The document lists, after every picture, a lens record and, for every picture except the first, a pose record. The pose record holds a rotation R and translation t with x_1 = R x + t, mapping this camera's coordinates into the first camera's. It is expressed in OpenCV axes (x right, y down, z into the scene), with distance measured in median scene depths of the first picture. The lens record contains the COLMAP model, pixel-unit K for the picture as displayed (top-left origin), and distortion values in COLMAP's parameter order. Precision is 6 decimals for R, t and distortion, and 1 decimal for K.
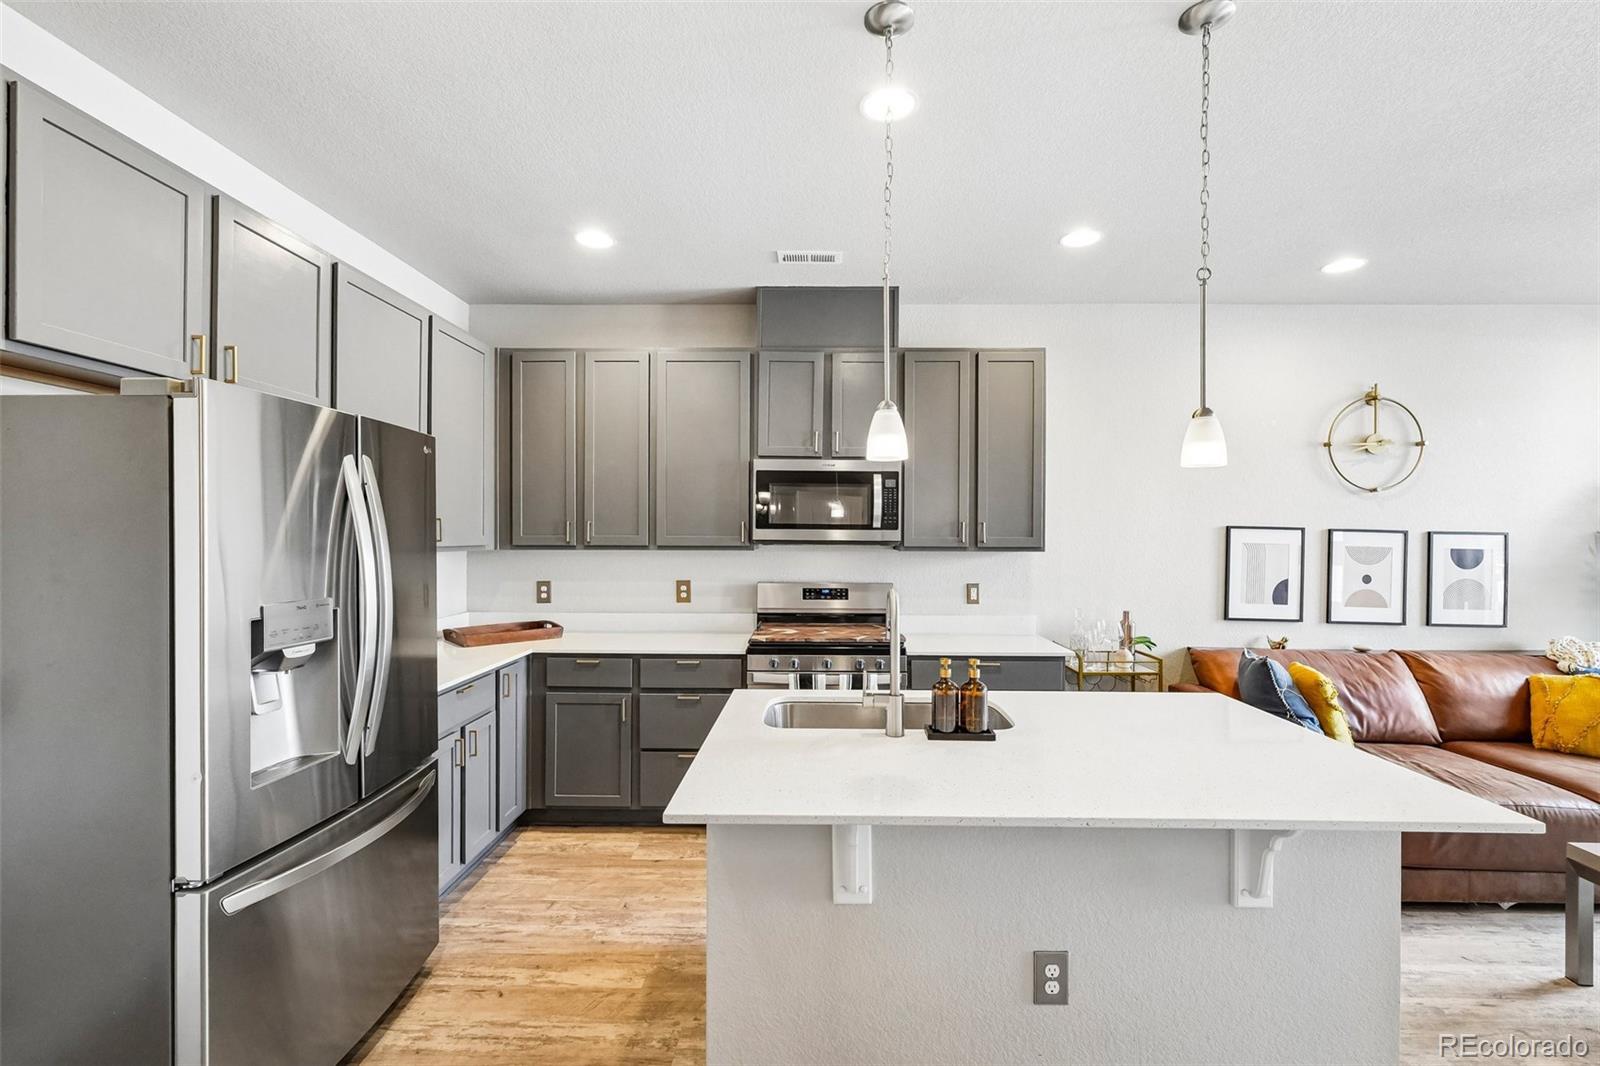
lens RADIAL K [[700.3, 0, 805.2], [0, 700.3, 537.8], [0, 0, 1]] dist [-0.007976, 0.003644]
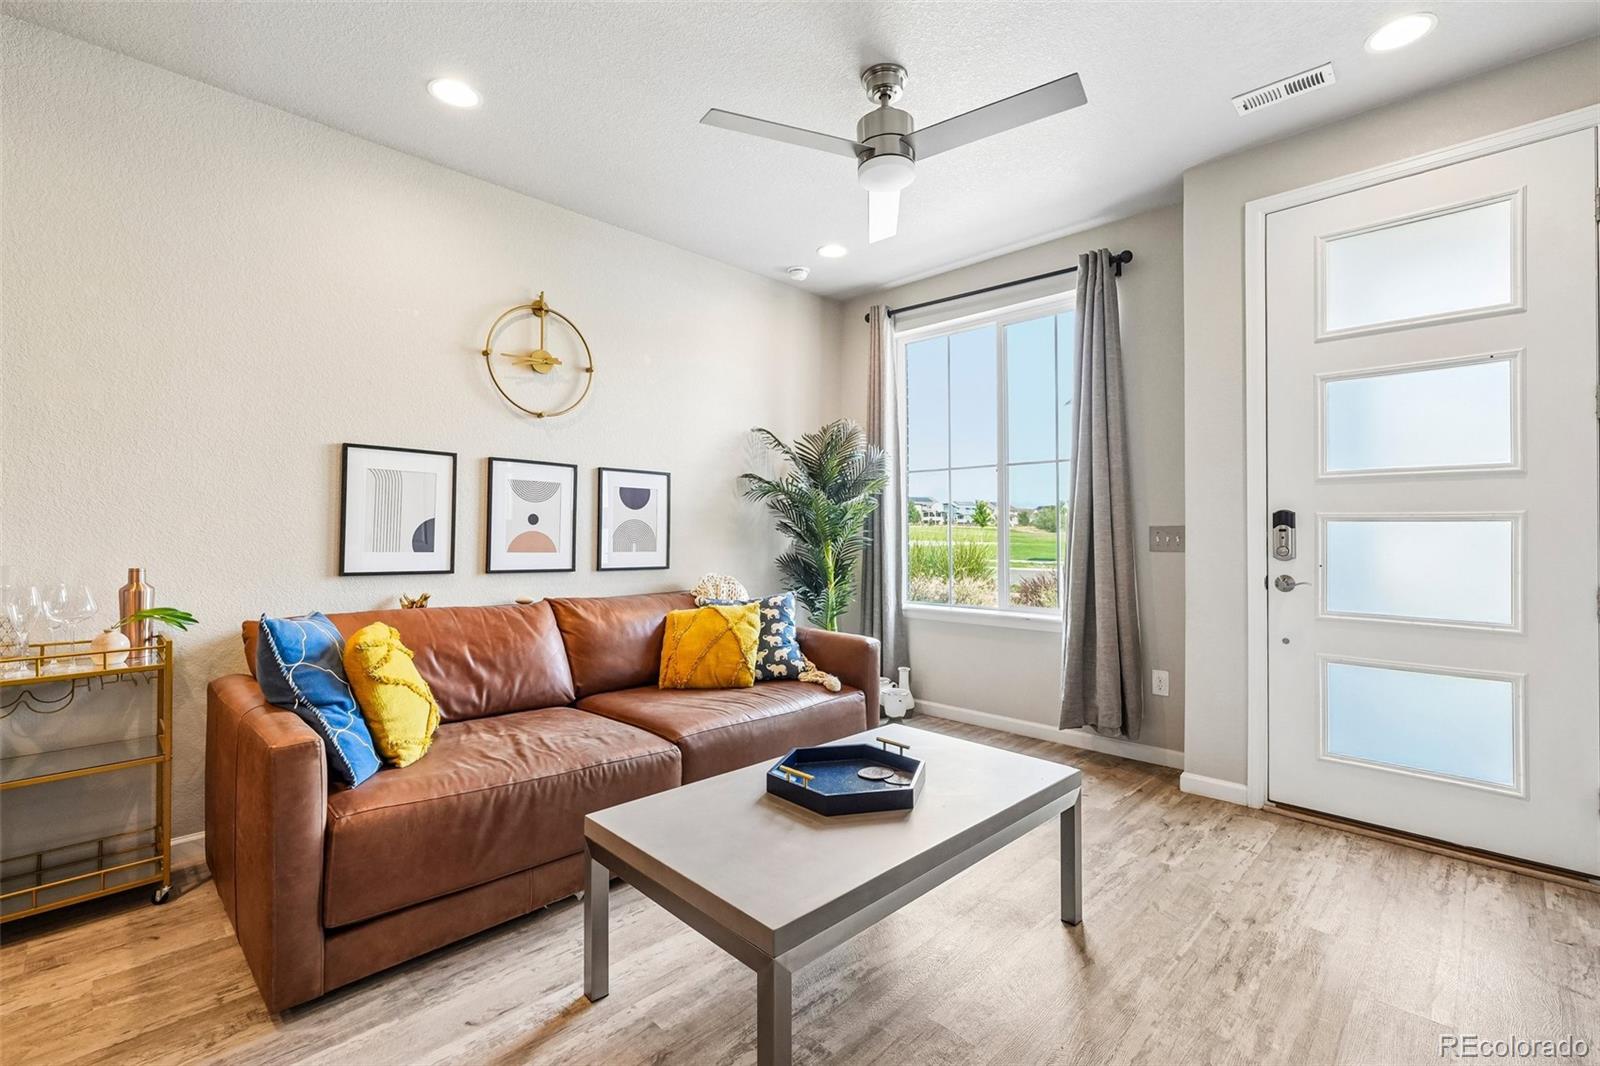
lens RADIAL K [[700.3, 0, 799.9], [0, 700.3, 525.3], [0, 0, 1]] dist [-0.007976, 0.003644]
pose [[0.693903, 0.001710, 0.720066, 0.450421], [0.007320, 0.999929, -0.009429, 0.083086], [-0.720031, 0.011814, 0.693841, 0.191278]]
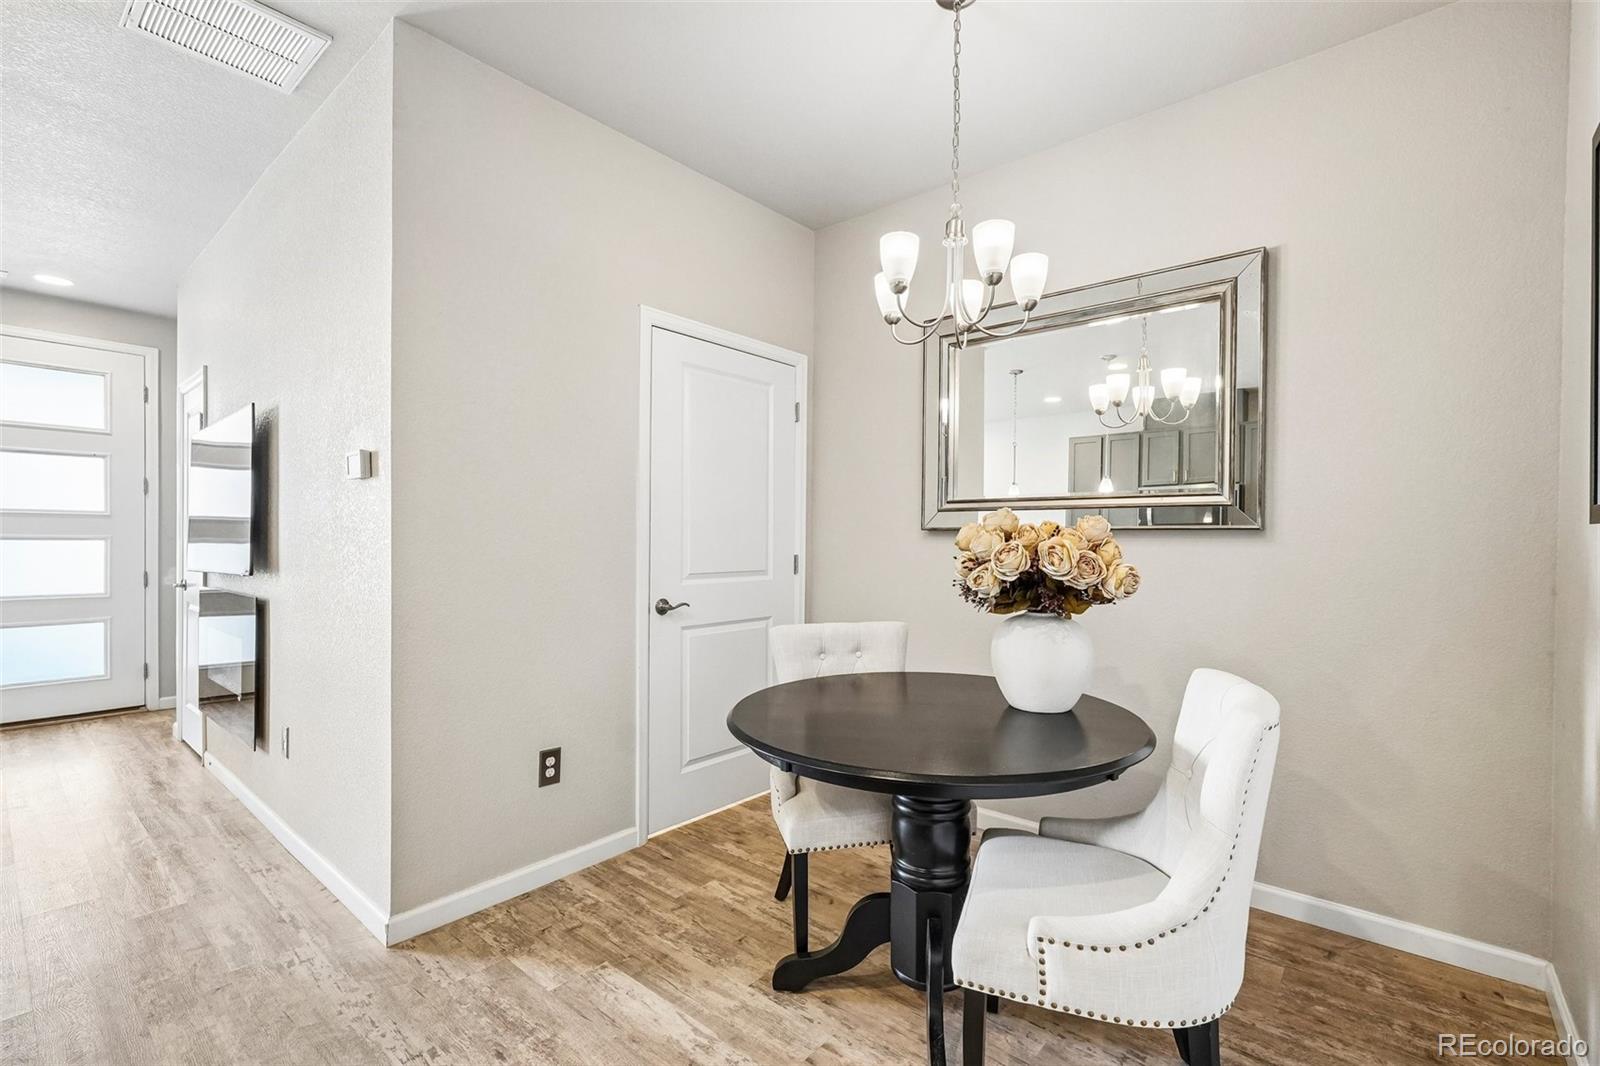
lens RADIAL K [[700.3, 0, 832.1], [0, 700.3, 546.5], [0, 0, 1]] dist [-0.007976, 0.003644]
pose [[-0.782114, -0.012078, 0.623019, -0.466995], [-0.002900, 0.999872, 0.015744, 0.063994], [-0.623129, 0.010506, -0.782048, 0.333247]]
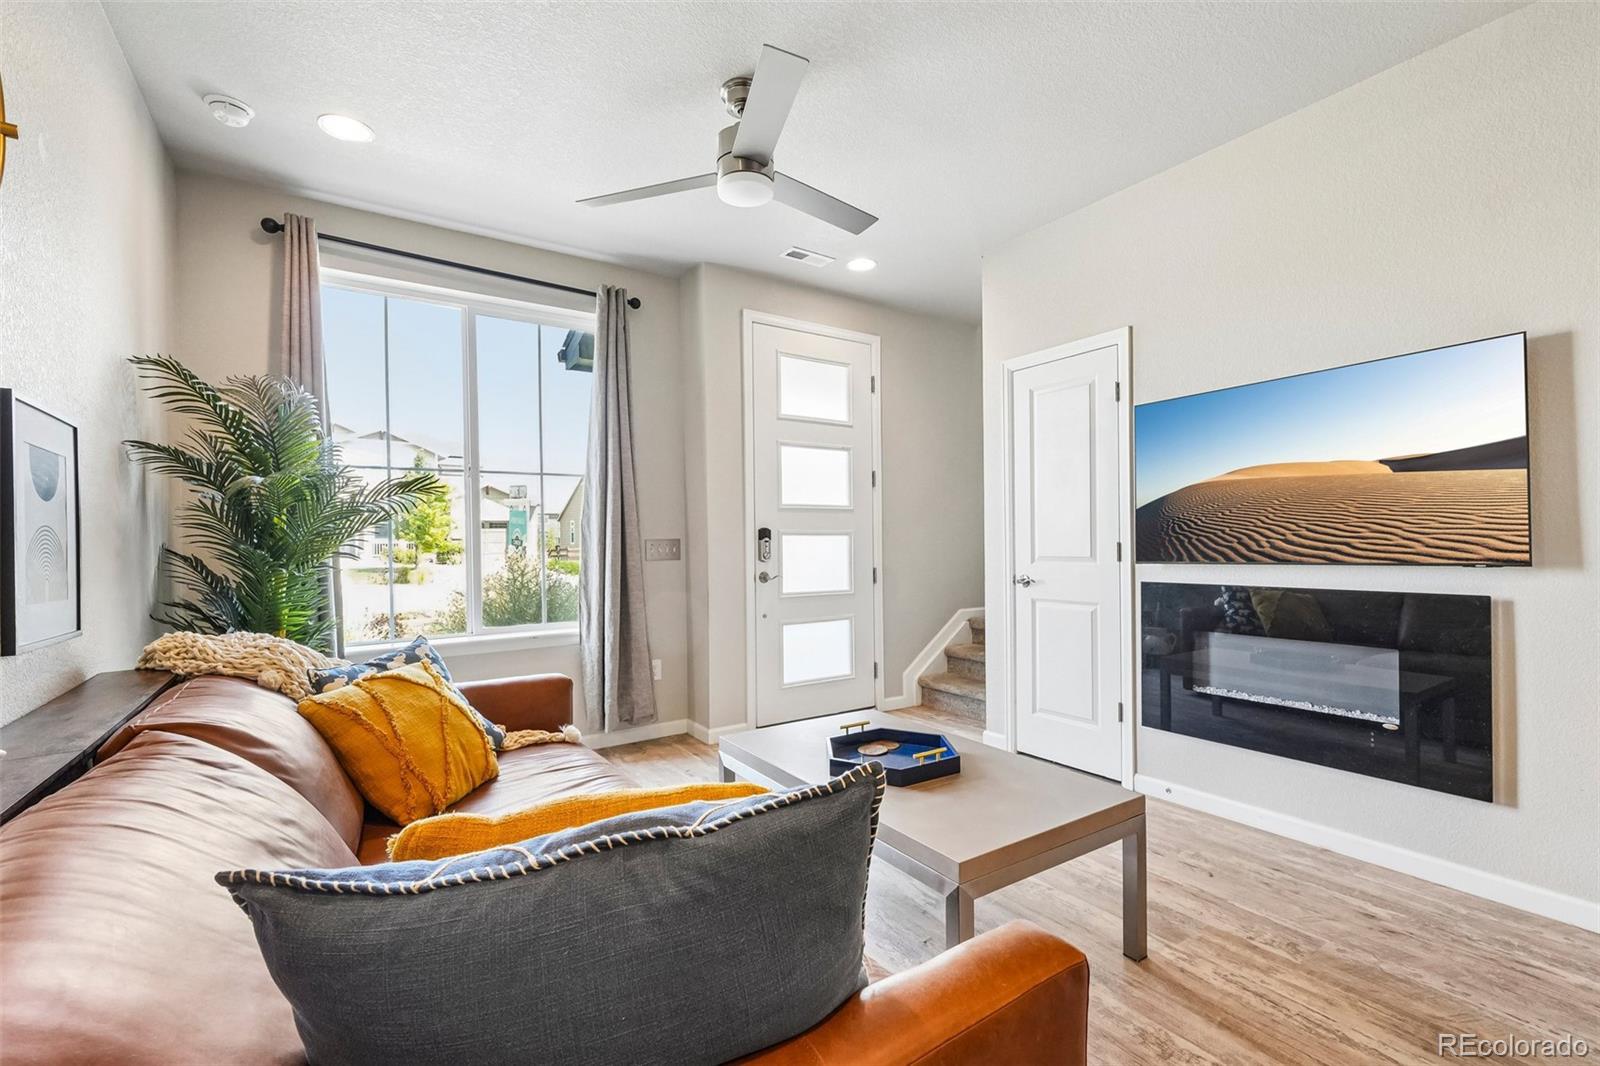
lens RADIAL K [[700.3, 0, 812.4], [0, 700.3, 541.4], [0, 0, 1]] dist [-0.007976, 0.003644]
pose [[-0.575573, 0.001759, 0.817749, 0.396018], [0.013681, 0.999878, 0.007479, 0.077532], [-0.817636, 0.015492, -0.575527, 0.941418]]
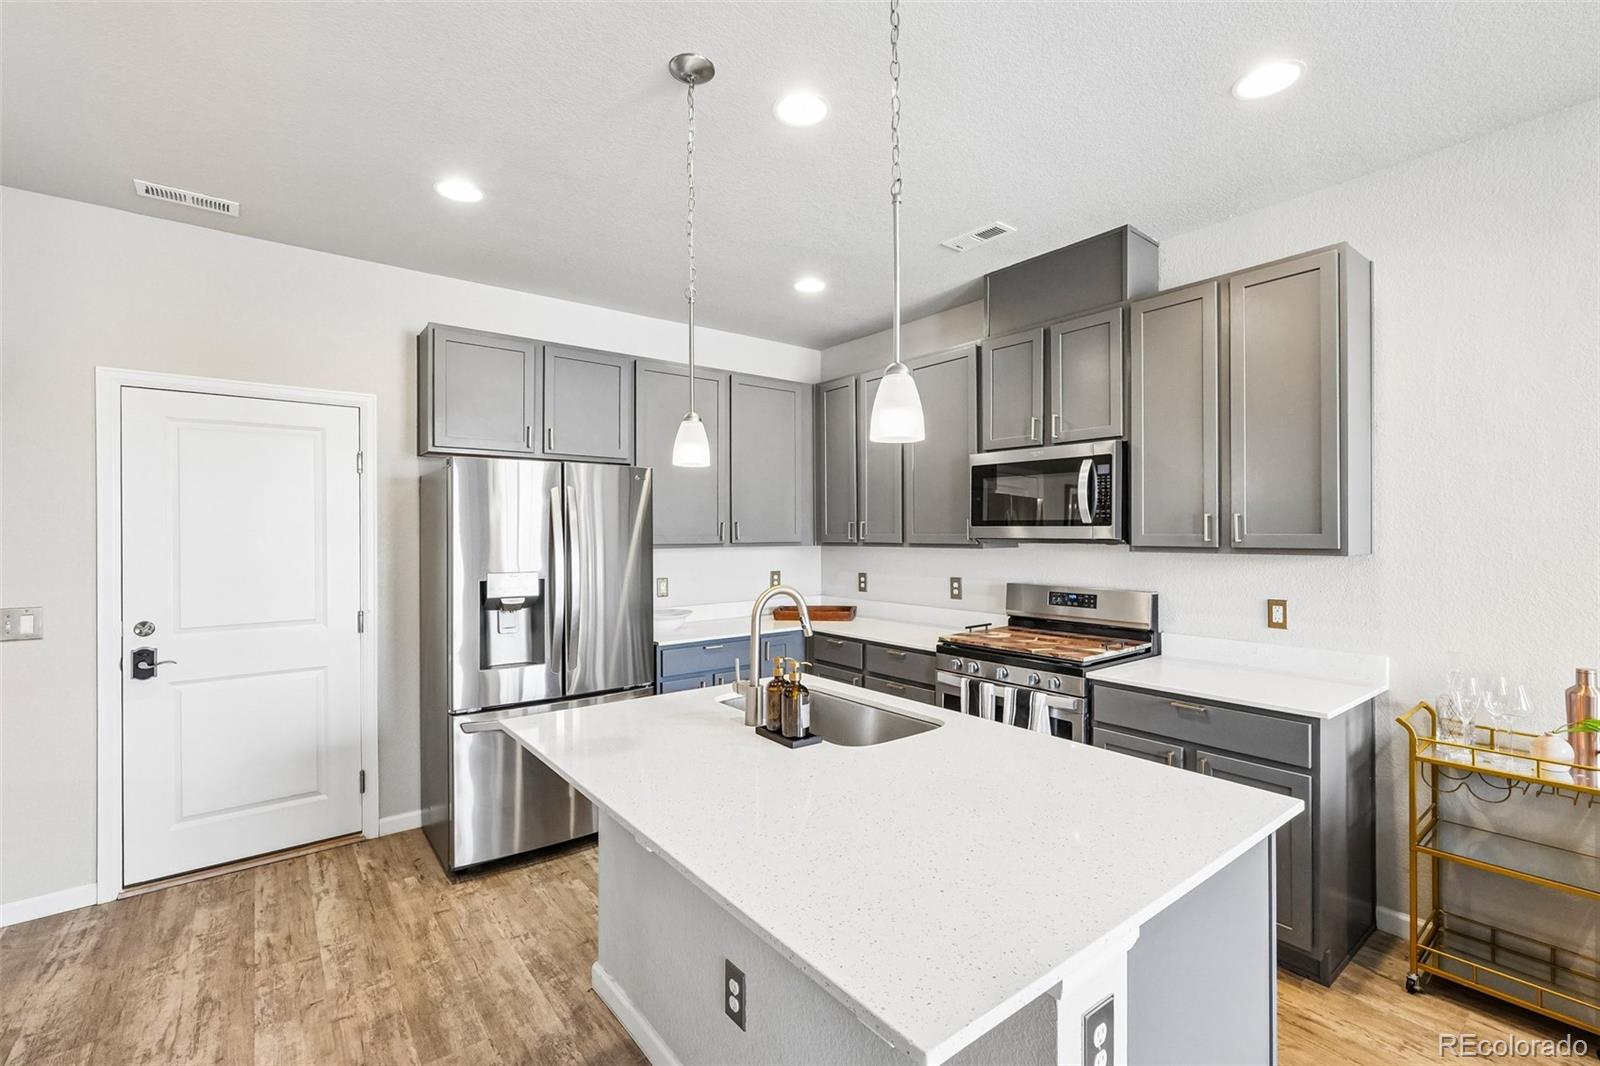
lens RADIAL K [[700.3, 0, 814.3], [0, 700.3, 528.8], [0, 0, 1]] dist [-0.007976, 0.003644]
pose [[0.635730, -0.009816, -0.771849, 0.528999], [0.002757, 0.999942, -0.010446, 0.000329], [0.771907, 0.004513, 0.635720, 0.213071]]
